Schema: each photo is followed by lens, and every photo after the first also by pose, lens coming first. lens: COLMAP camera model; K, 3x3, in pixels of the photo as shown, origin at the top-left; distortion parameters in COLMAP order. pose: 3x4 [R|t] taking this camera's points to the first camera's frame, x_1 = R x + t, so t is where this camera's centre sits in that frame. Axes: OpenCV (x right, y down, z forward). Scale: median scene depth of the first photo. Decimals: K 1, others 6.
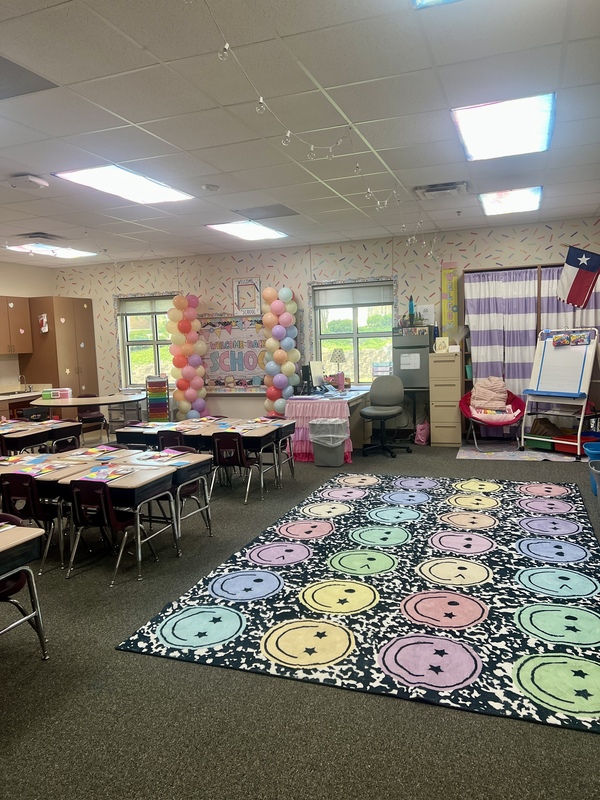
lens RADIAL K [[595.2, 0, 300.0], [0, 595.2, 400.0], [0, 0, 1]] dist [0.013613, -0.008100]
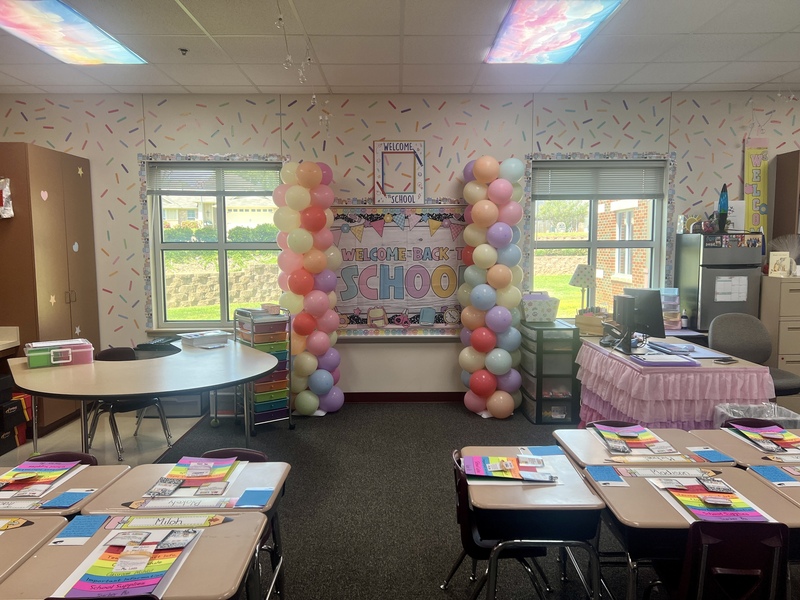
lens RADIAL K [[595.2, 0, 400.0], [0, 595.2, 300.0], [0, 0, 1]] dist [0.013613, -0.008100]
pose [[0.935147, -0.002758, 0.354250, -0.304533], [0.008565, 0.999853, -0.014826, -0.039207], [-0.354157, 0.016898, 0.935033, 0.451110]]
